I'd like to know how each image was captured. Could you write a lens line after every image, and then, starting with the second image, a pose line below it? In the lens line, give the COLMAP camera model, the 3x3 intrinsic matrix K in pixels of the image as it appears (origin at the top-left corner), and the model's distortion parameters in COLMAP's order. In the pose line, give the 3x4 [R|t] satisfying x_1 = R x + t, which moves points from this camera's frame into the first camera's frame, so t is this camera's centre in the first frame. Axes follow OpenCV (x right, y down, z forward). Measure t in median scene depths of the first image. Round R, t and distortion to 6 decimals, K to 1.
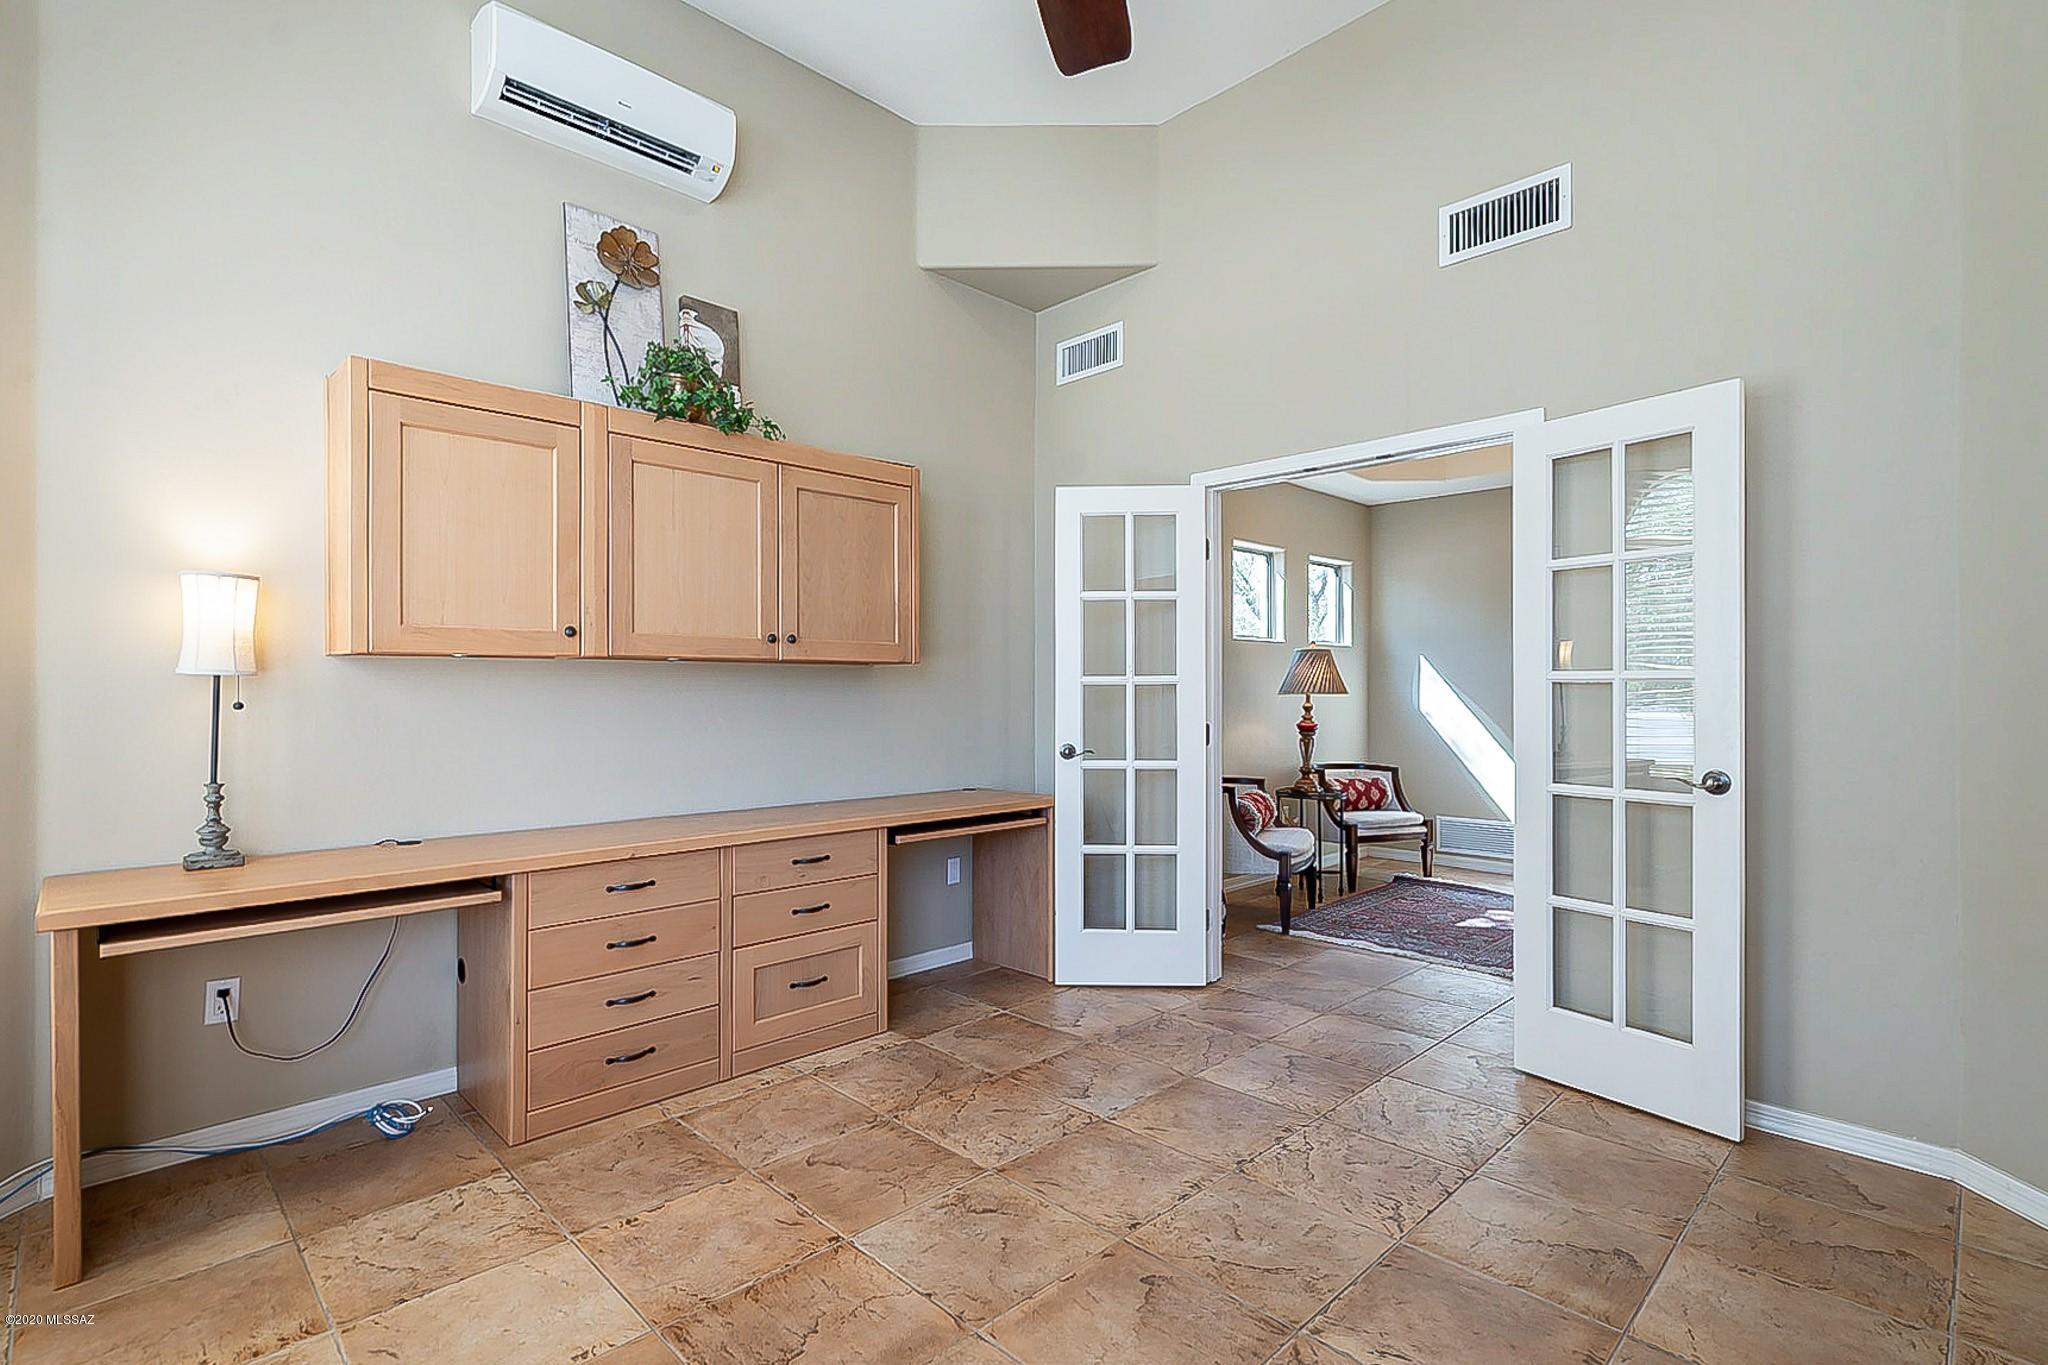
lens RADIAL K [[962.1, 0, 1030.6], [0, 962.1, 691.5], [0, 0, 1]] dist [0.001354, 0.000718]
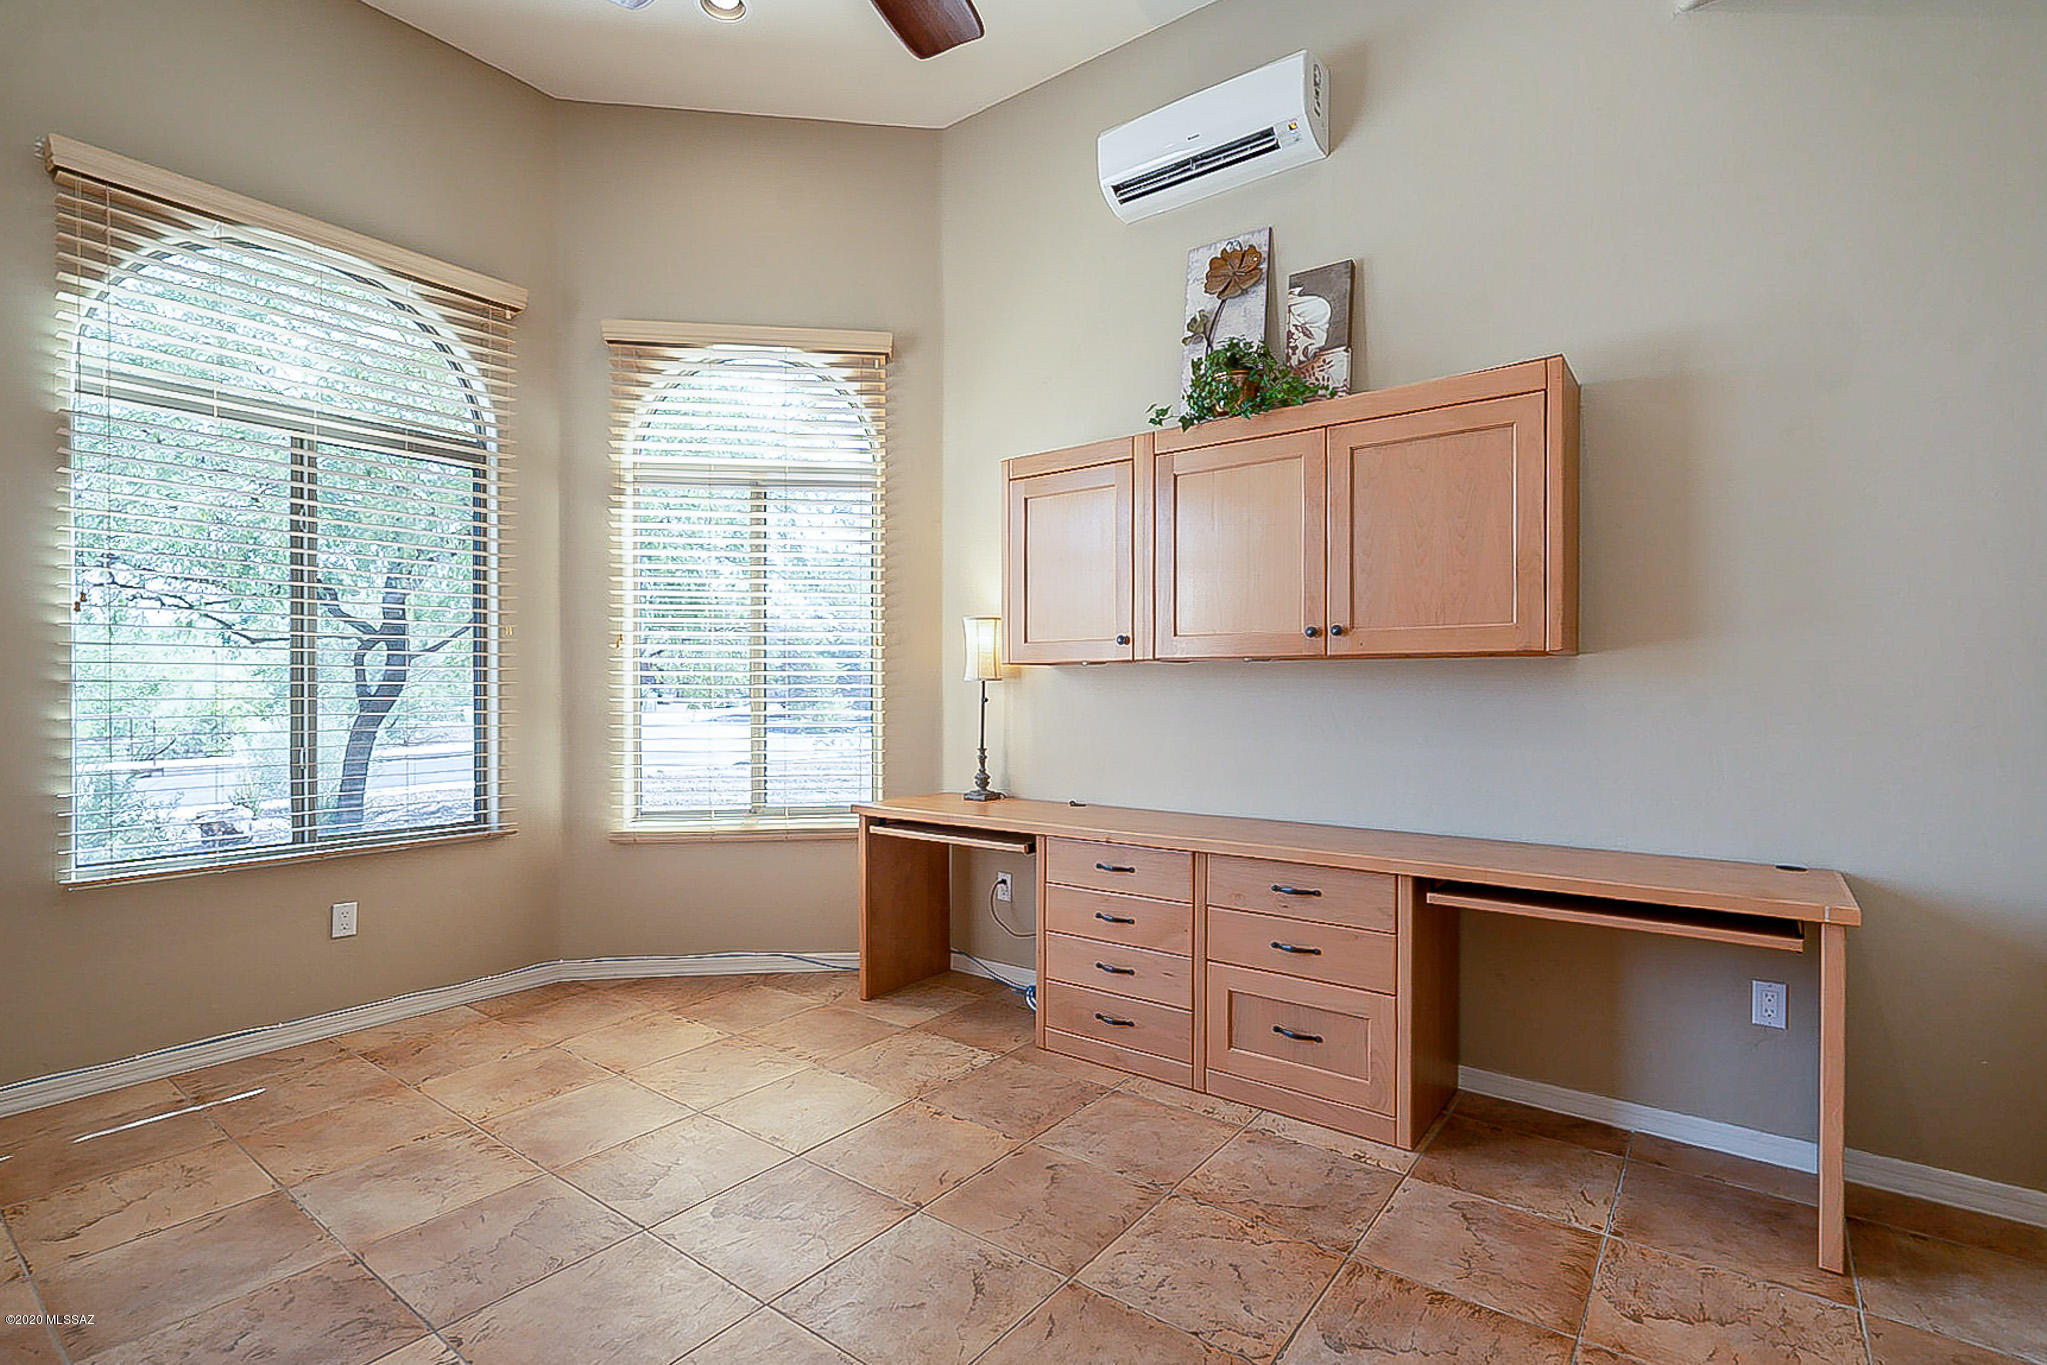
lens RADIAL K [[961.6, 0, 1029.5], [0, 961.6, 693.9], [0, 0, 1]] dist [0.001354, 0.000718]
pose [[0.143393, 0.005653, -0.989650, 0.608726], [-0.001436, 0.999984, 0.005504, -0.003364], [0.989665, 0.000632, 0.143398, 0.678882]]
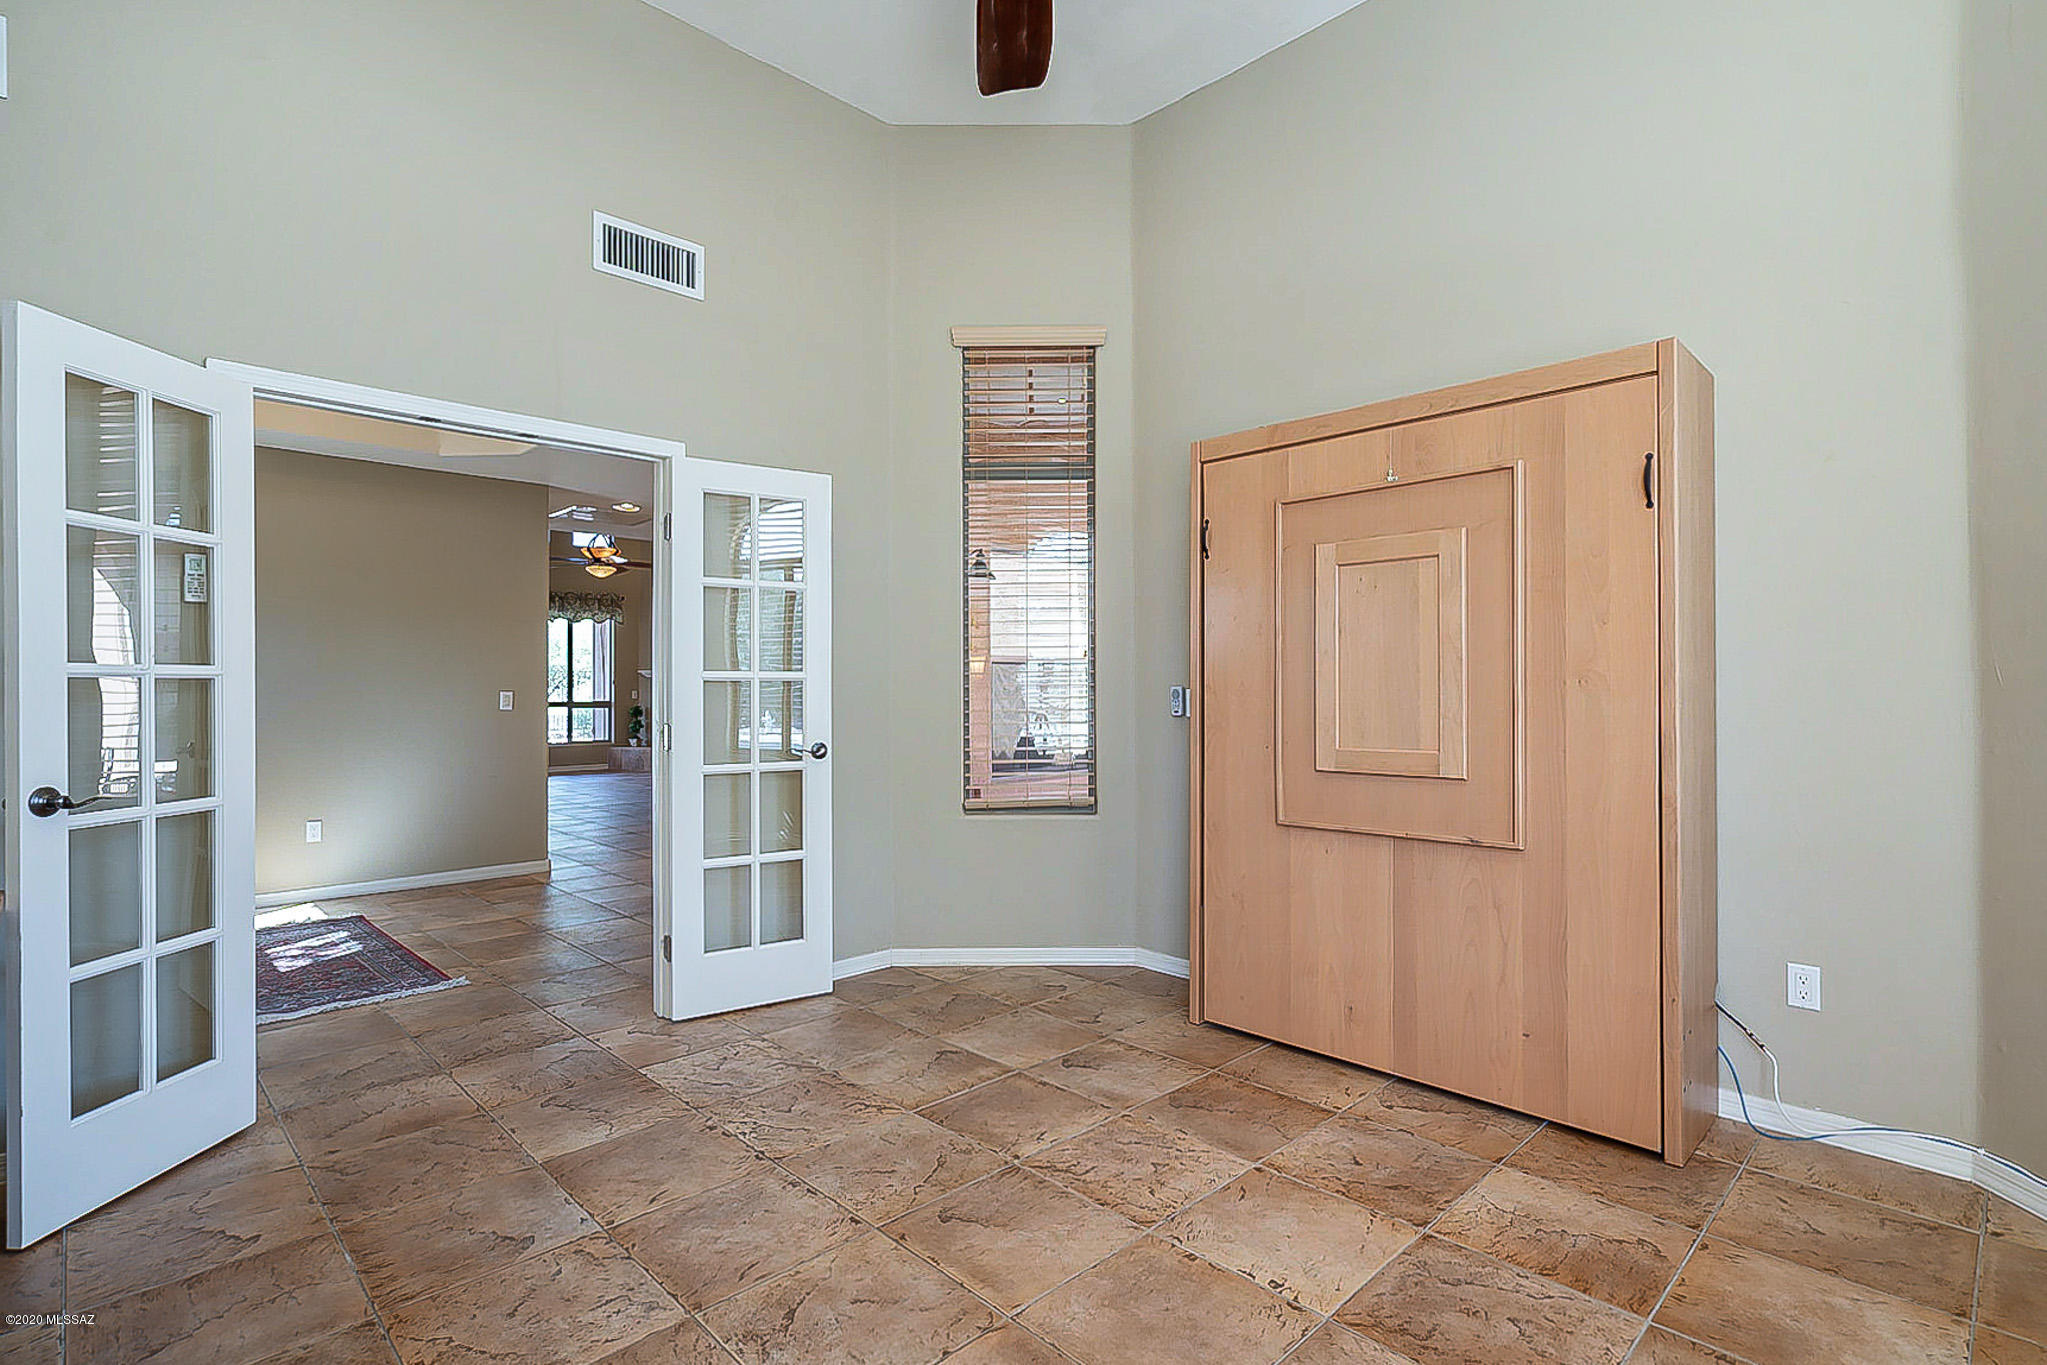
lens RADIAL K [[991.8, 0, 1024.1], [0, 991.8, 681.9], [0, 0, 1]] dist [-0.000876, -0.001212]
pose [[0.009706, 0.004053, 0.999945, -0.662199], [0.002453, 0.999989, -0.004076, -0.000675], [-0.999950, 0.002493, 0.009696, 0.582687]]
